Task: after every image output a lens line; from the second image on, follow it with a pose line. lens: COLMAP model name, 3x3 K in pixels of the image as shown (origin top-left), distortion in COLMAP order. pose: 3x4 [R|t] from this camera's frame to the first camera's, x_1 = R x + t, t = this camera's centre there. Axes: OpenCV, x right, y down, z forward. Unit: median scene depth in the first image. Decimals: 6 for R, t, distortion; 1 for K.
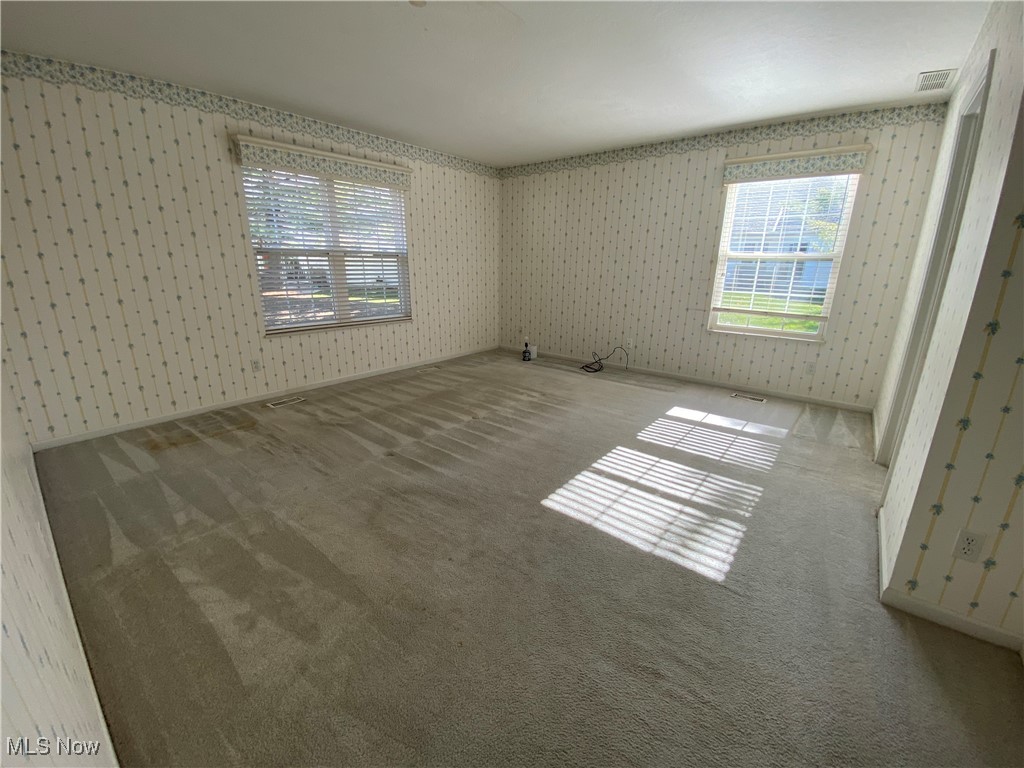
lens RADIAL K [[420.8, 0, 512.0], [0, 420.8, 384.0], [0, 0, 1]] dist [-0.000422, -0.000024]
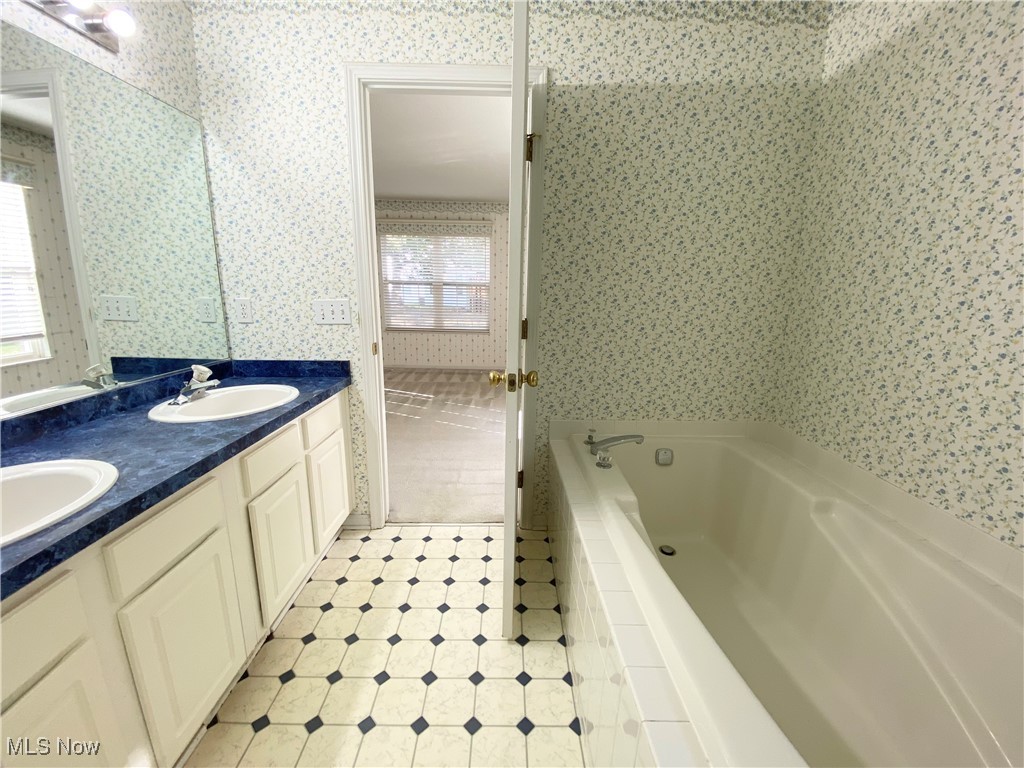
lens RADIAL K [[413.0, 0, 507.5], [0, 413.0, 385.9], [0, 0, 1]] dist [0.000530, -0.014432]
pose [[0.639005, 0.182694, -0.747192, 0.928986], [-0.227179, 0.972877, 0.043591, -0.074465], [0.734890, 0.141891, 0.663177, 0.254612]]
